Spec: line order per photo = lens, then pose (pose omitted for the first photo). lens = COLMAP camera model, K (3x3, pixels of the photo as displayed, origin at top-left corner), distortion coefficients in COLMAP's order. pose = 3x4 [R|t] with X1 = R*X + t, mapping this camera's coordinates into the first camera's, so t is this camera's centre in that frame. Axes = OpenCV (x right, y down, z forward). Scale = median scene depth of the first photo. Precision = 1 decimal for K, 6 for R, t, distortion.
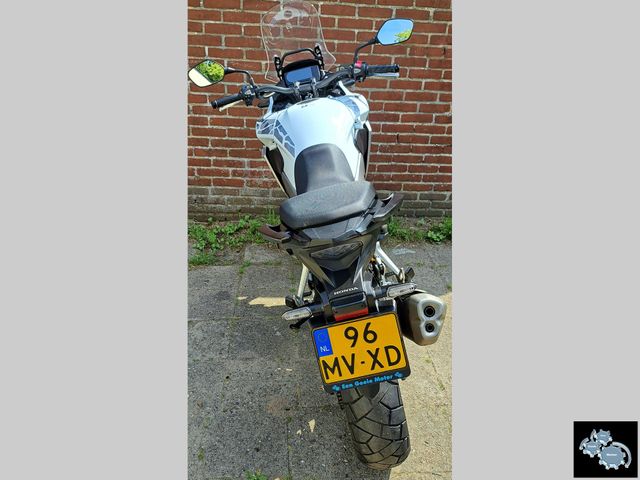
lens RADIAL K [[488.8, 0, 322.5], [0, 488.8, 284.0], [0, 0, 1]] dist [0.074706, -0.091434]
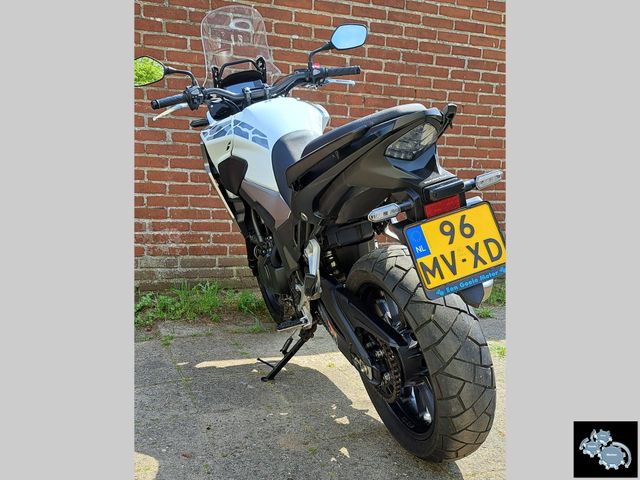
lens RADIAL K [[629.7, 0, 332.5], [0, 629.7, 312.9], [0, 0, 1]] dist [0.057551, -0.023577]
pose [[0.951759, -0.081569, 0.295806, -0.316771], [0.158435, 0.956210, -0.246090, 0.321864], [-0.262780, 0.281084, 0.923005, 0.032210]]
